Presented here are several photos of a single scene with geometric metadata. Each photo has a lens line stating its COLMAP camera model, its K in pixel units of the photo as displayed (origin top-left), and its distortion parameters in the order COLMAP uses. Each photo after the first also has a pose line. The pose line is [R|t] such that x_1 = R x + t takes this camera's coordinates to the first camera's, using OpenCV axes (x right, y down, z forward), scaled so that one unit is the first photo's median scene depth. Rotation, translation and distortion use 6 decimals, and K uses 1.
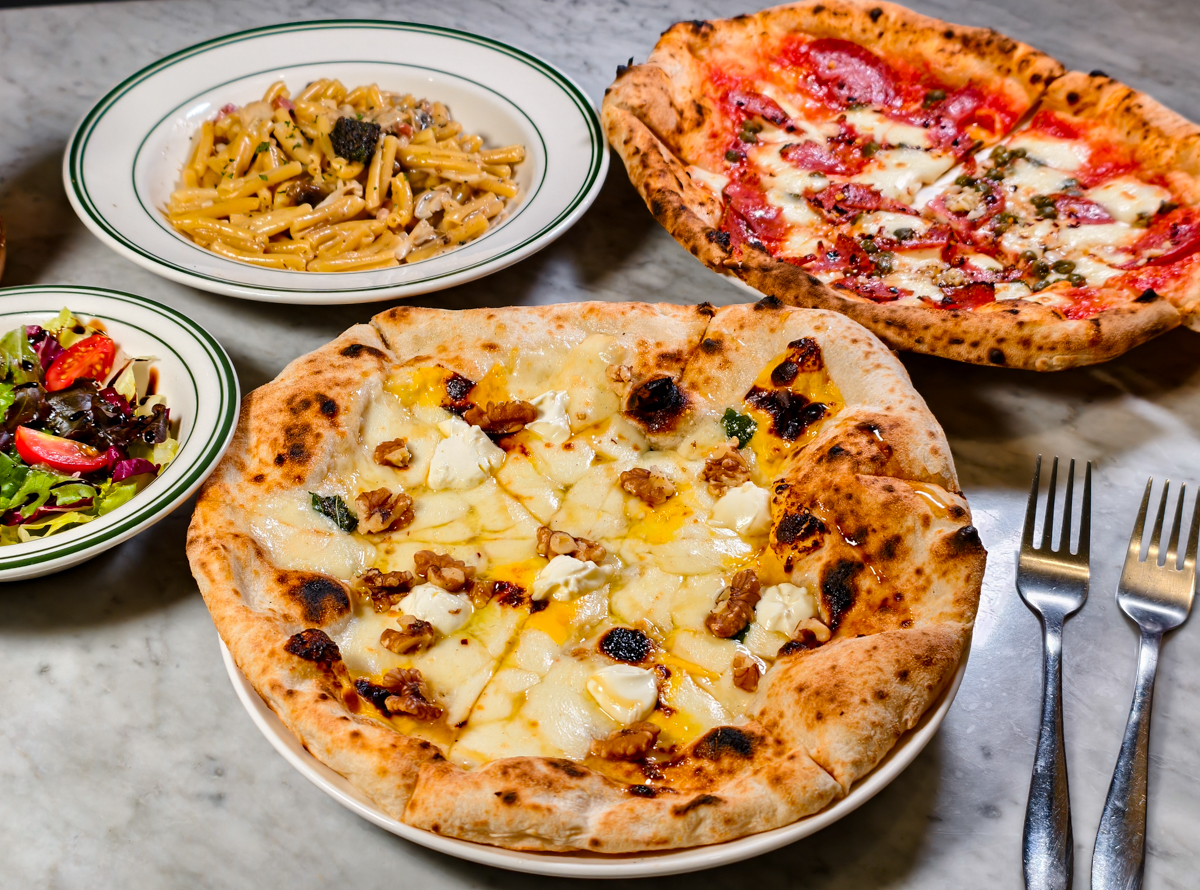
lens RADIAL K [[1936.7, 0, 599.1], [0, 1936.7, 442.1], [0, 0, 1]] dist [0.036488, 0.000000]
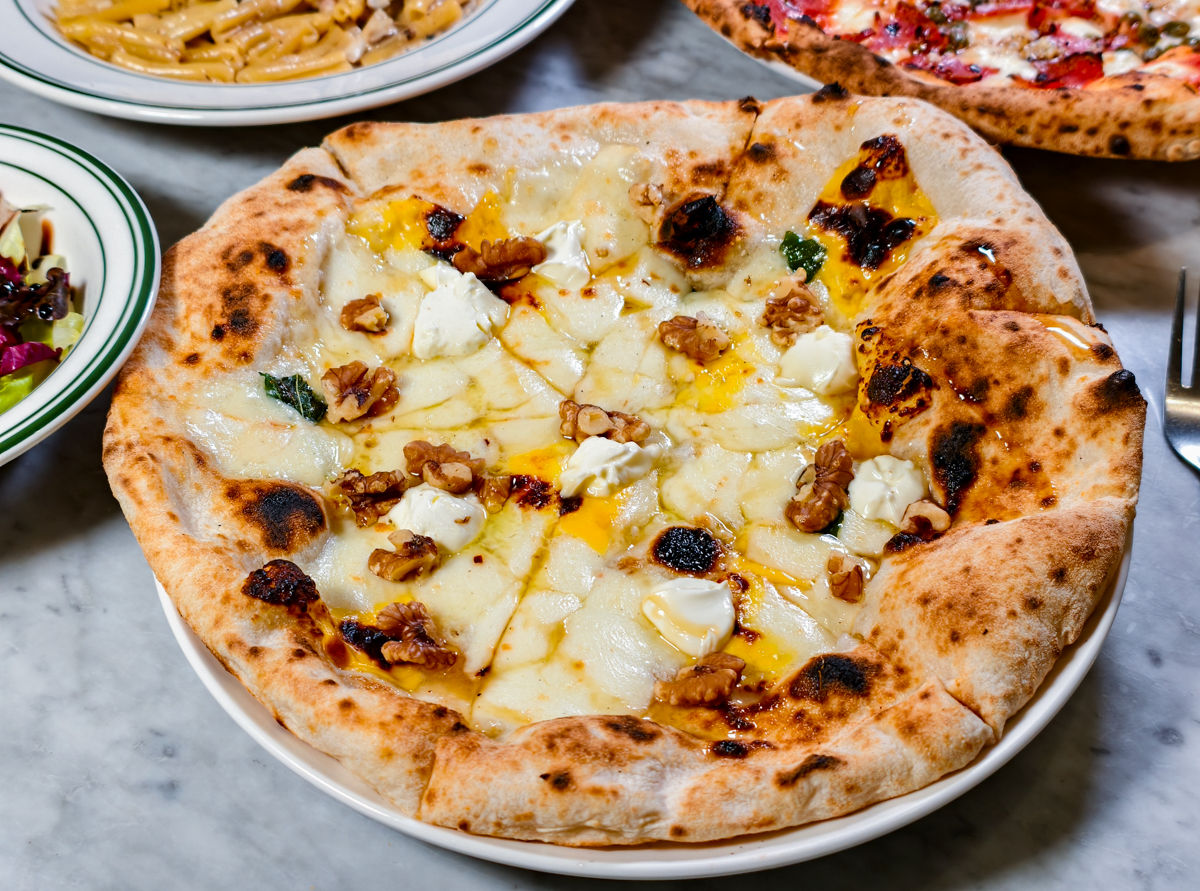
lens RADIAL K [[1936.7, 0, 643.1], [0, 1936.7, 462.8], [0, 0, 1]] dist [0.036488, 0.000000]
pose [[0.997423, -0.060656, 0.038326, -0.030645], [0.056100, 0.992294, 0.110475, -0.015896], [-0.044732, -0.108040, 0.993140, 0.232761]]
